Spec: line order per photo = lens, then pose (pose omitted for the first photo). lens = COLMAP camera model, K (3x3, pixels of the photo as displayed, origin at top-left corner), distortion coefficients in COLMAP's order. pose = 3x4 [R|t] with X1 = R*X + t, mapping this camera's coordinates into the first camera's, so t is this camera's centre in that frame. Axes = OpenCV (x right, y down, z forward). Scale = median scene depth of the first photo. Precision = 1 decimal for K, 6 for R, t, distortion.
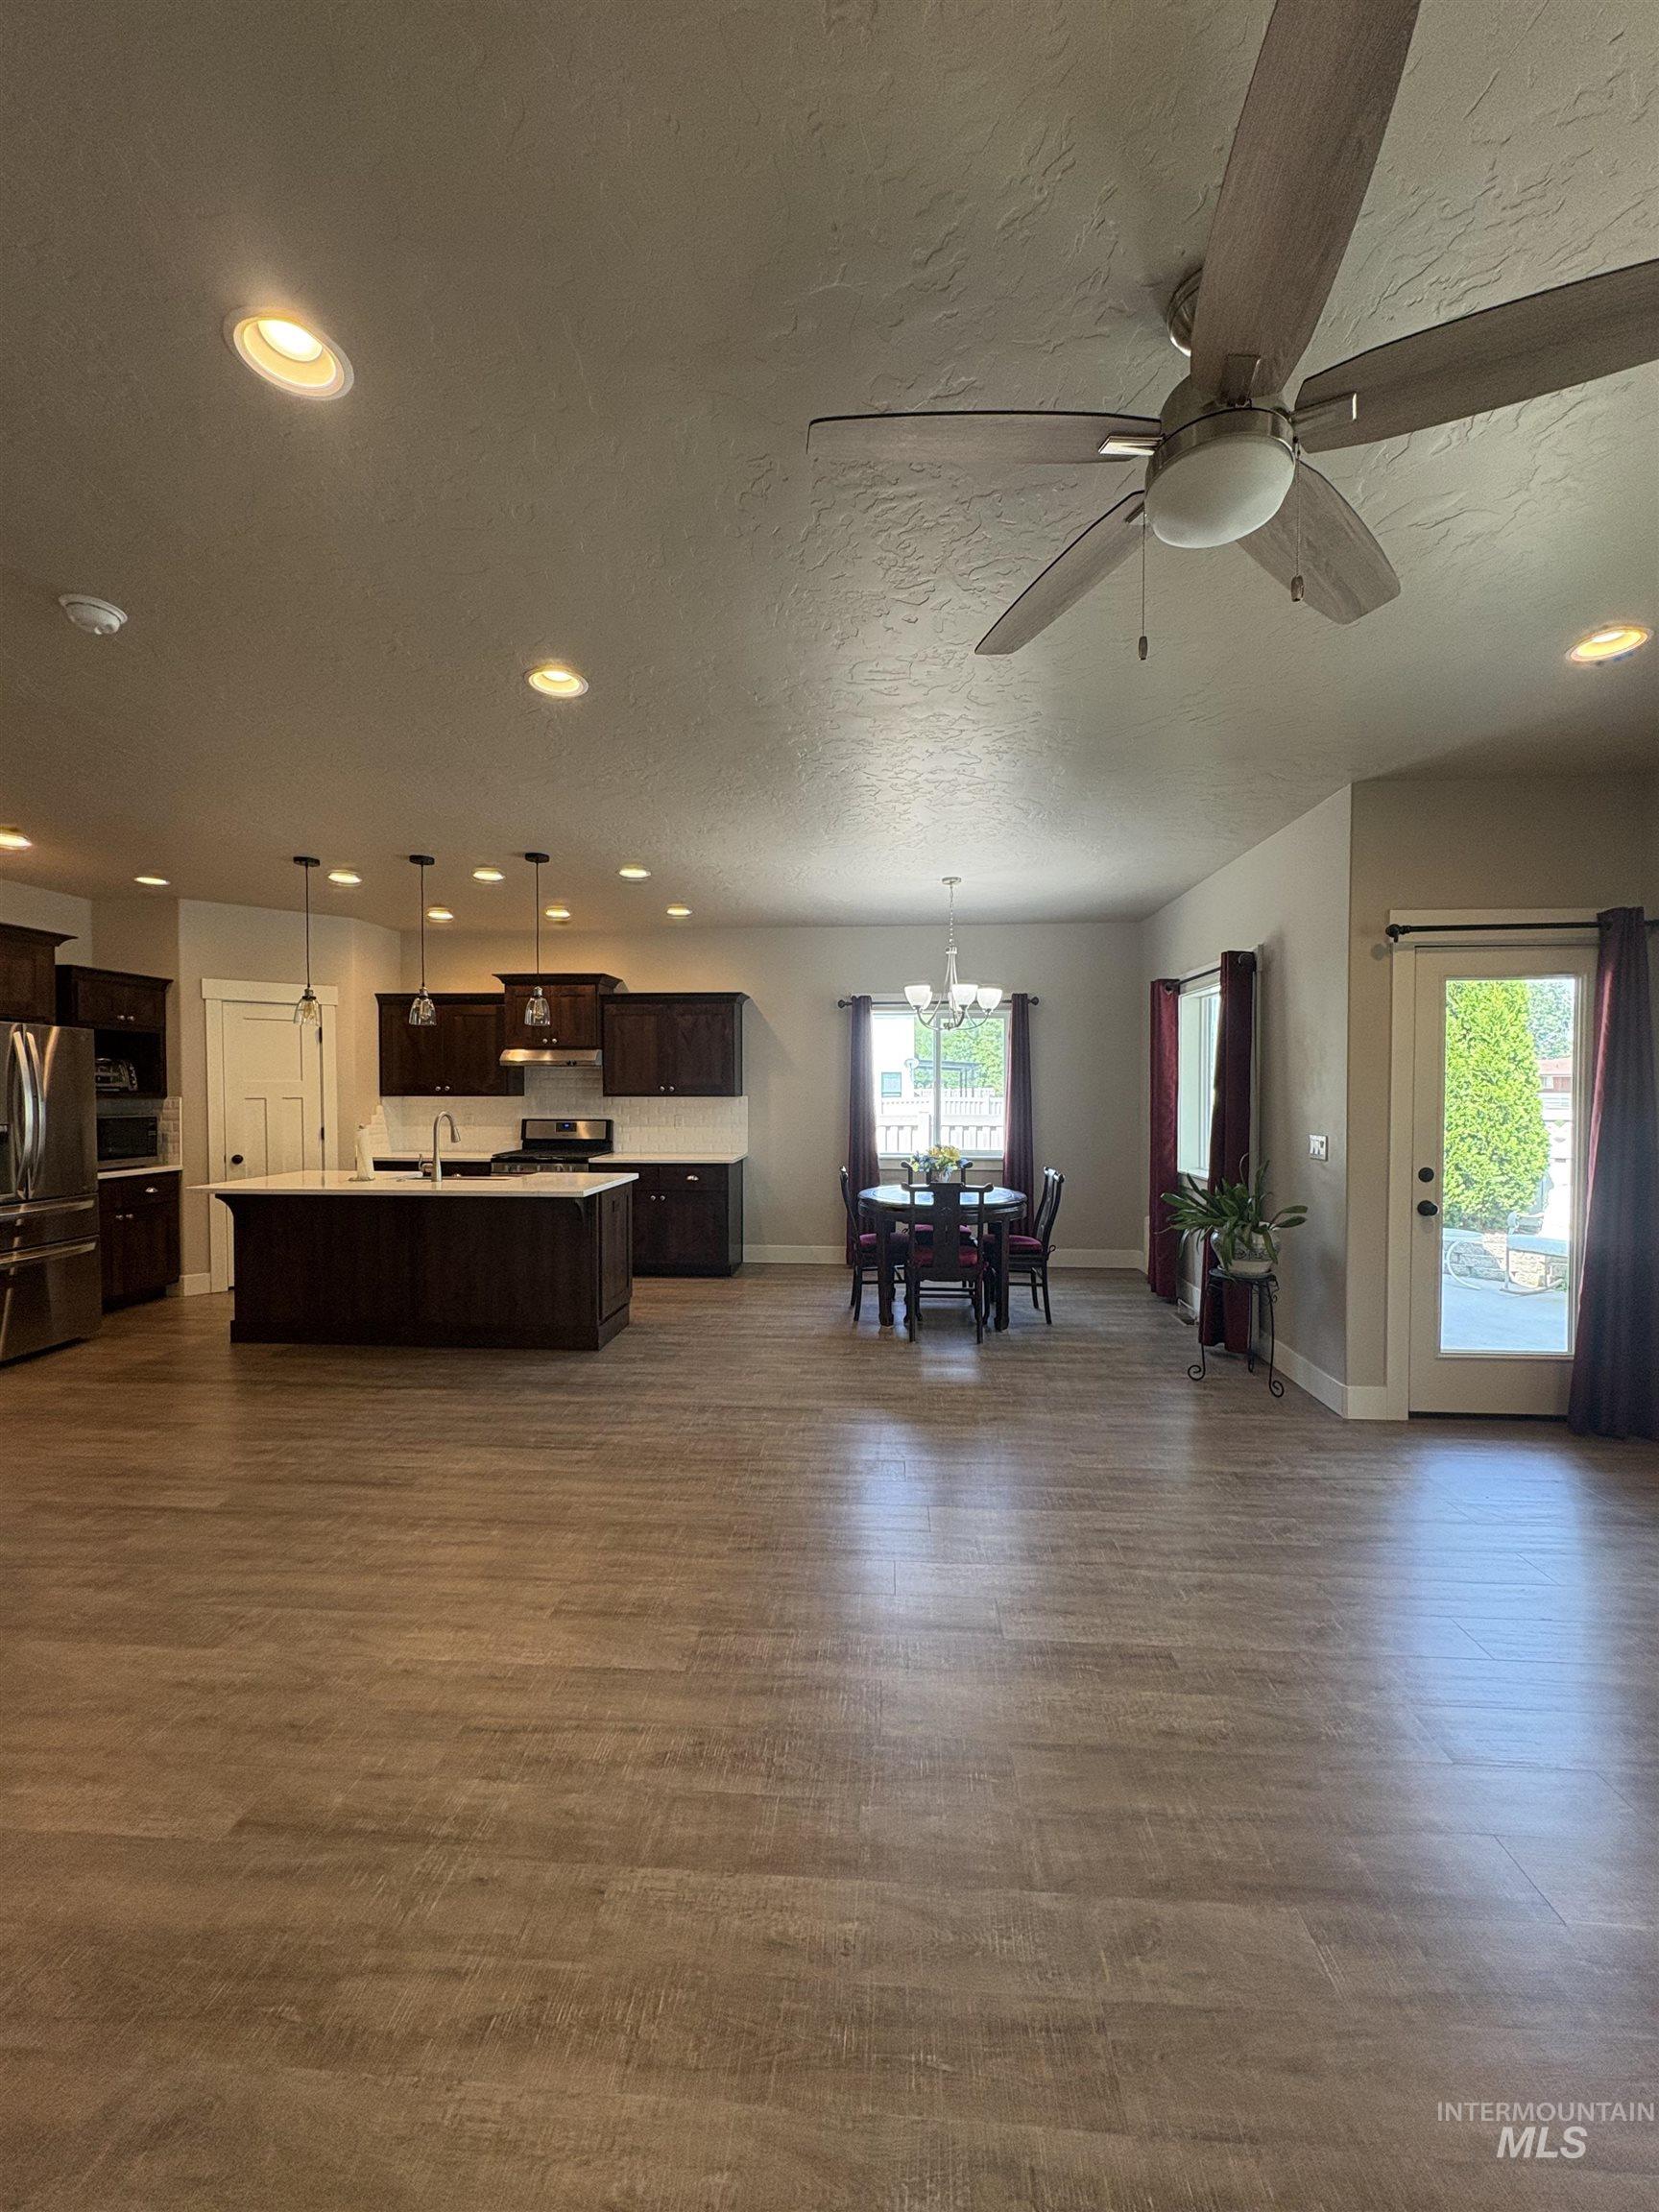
lens RADIAL K [[888.8, 0, 830.3], [0, 888.8, 1104.4], [0, 0, 1]] dist [0.000946, 0.000070]
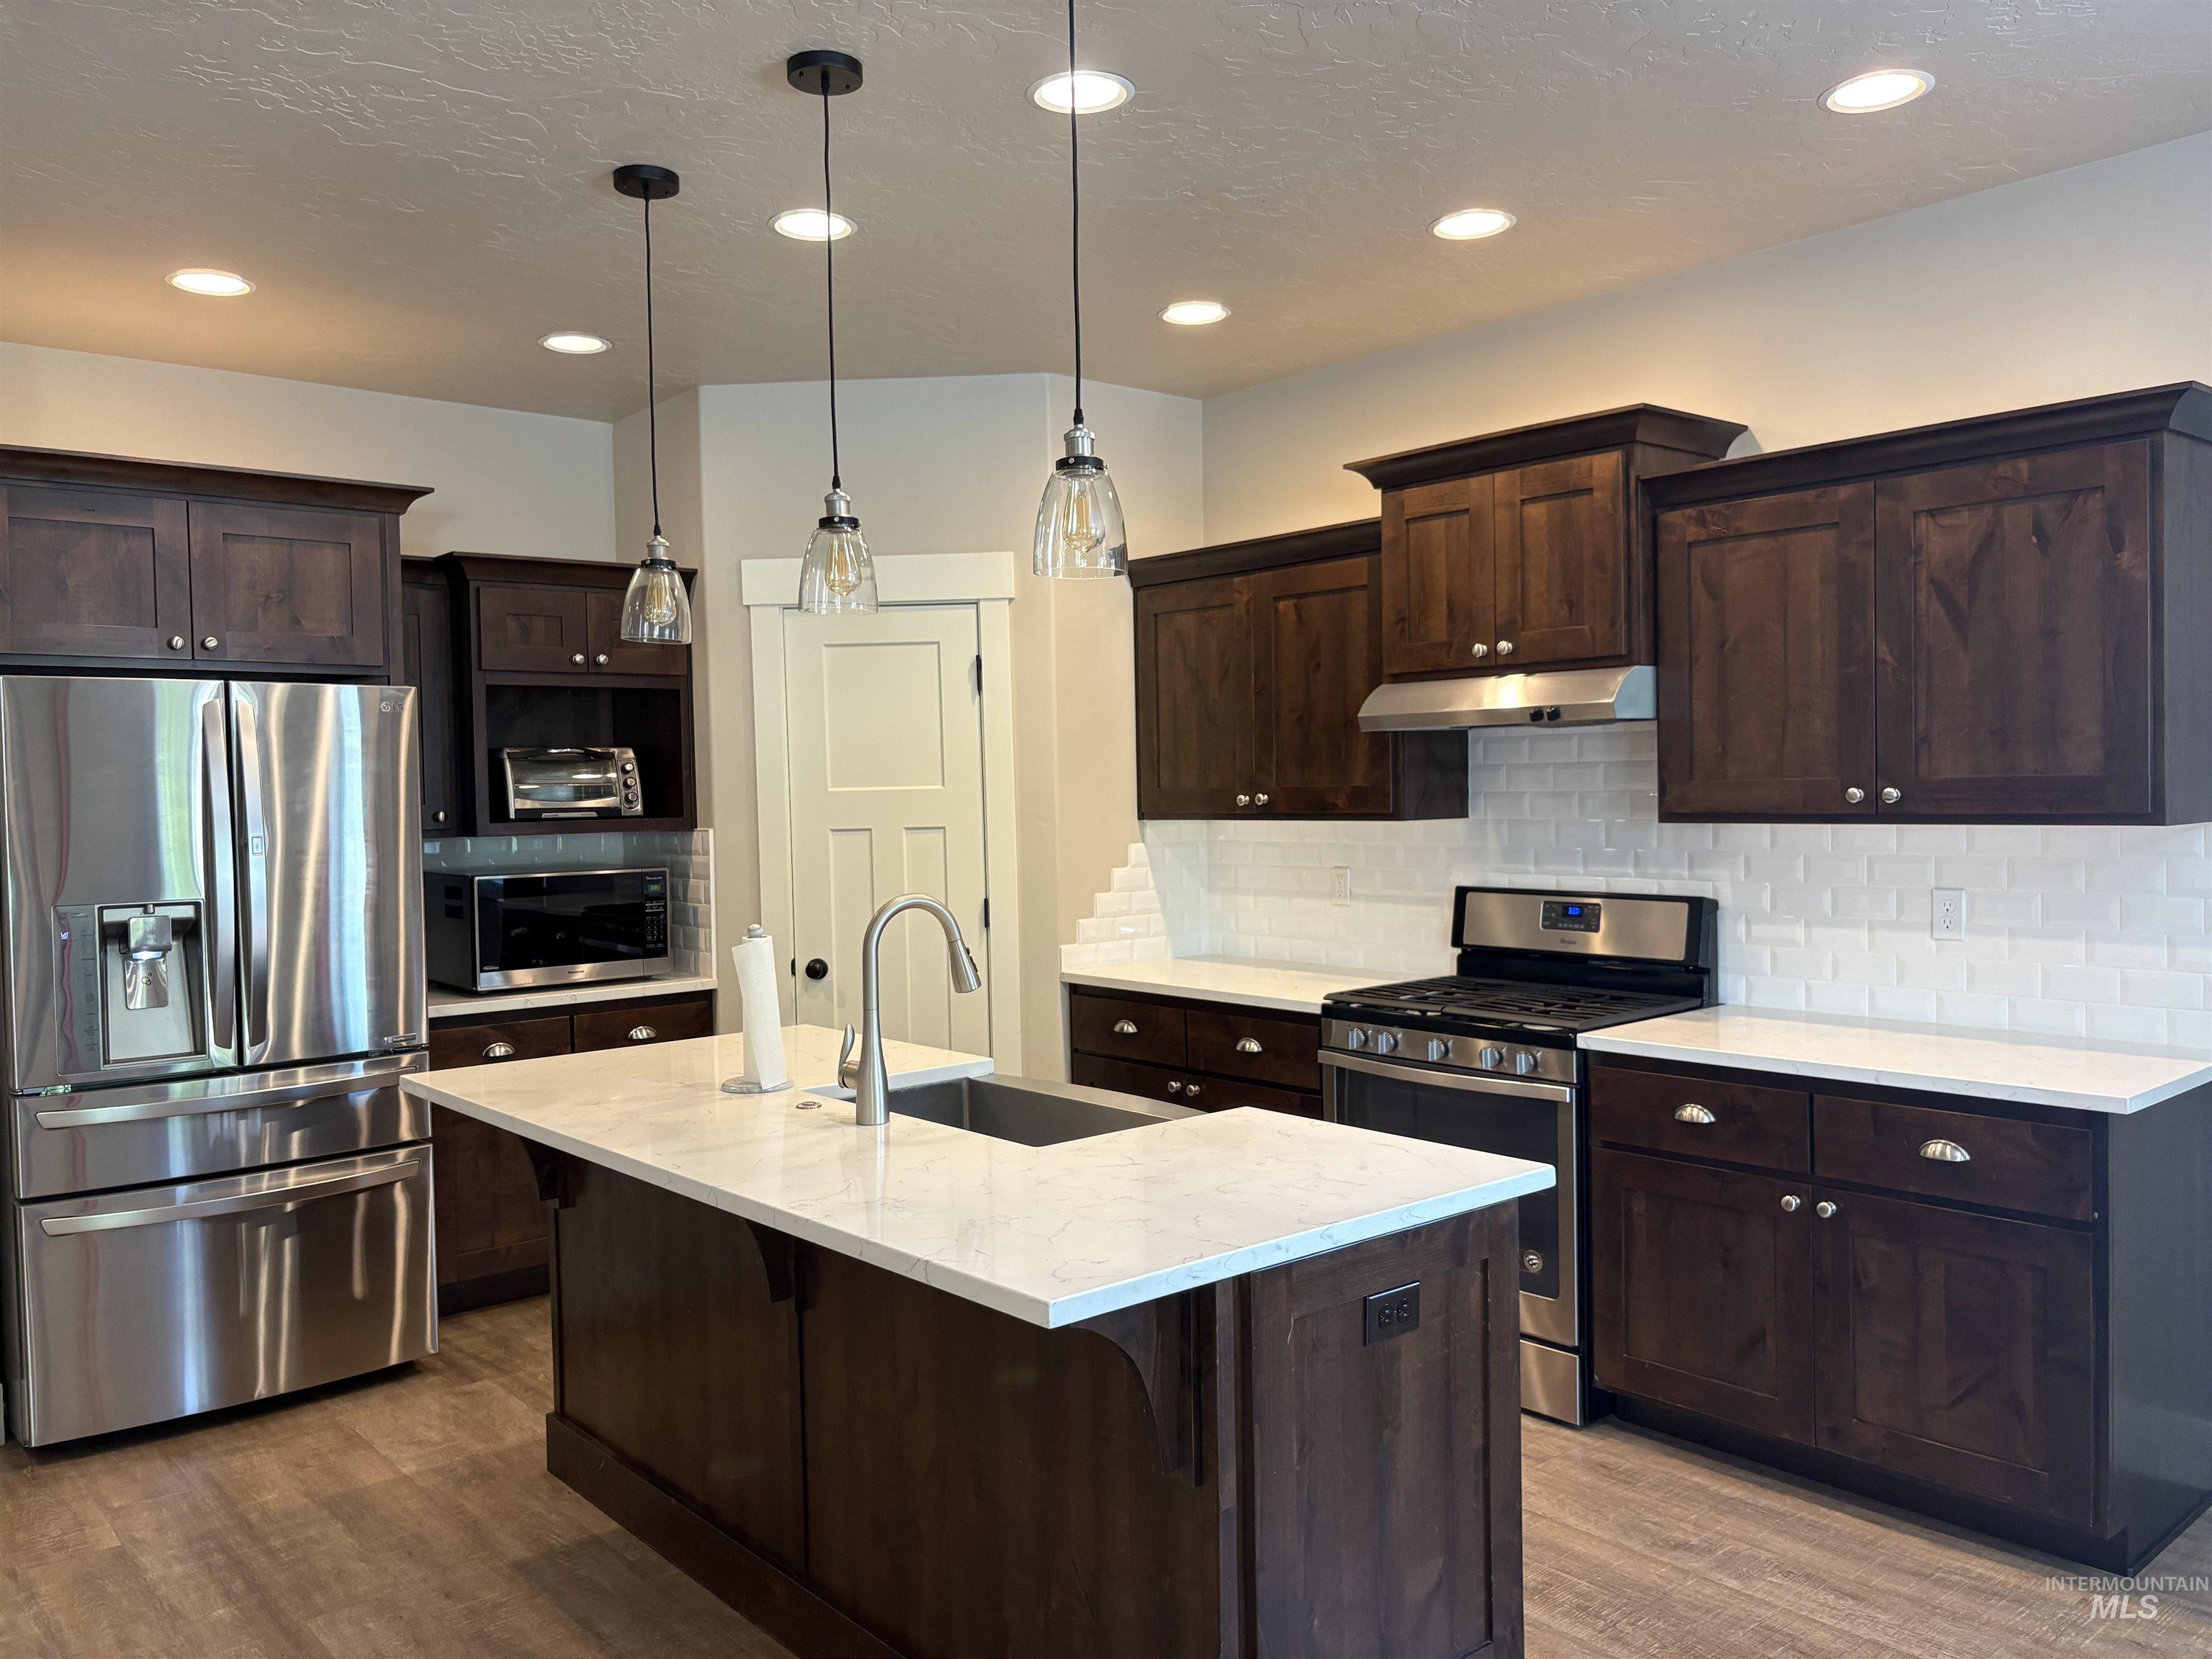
lens RADIAL K [[1671.8, 0, 1104.8], [0, 1671.8, 829.4], [0, 0, 1]] dist [0.005628, -0.001770]
pose [[0.702742, 0.006053, -0.711419, 0.013449], [0.008472, 0.999822, 0.016876, -0.017597], [0.711395, -0.017886, 0.702565, 0.477808]]
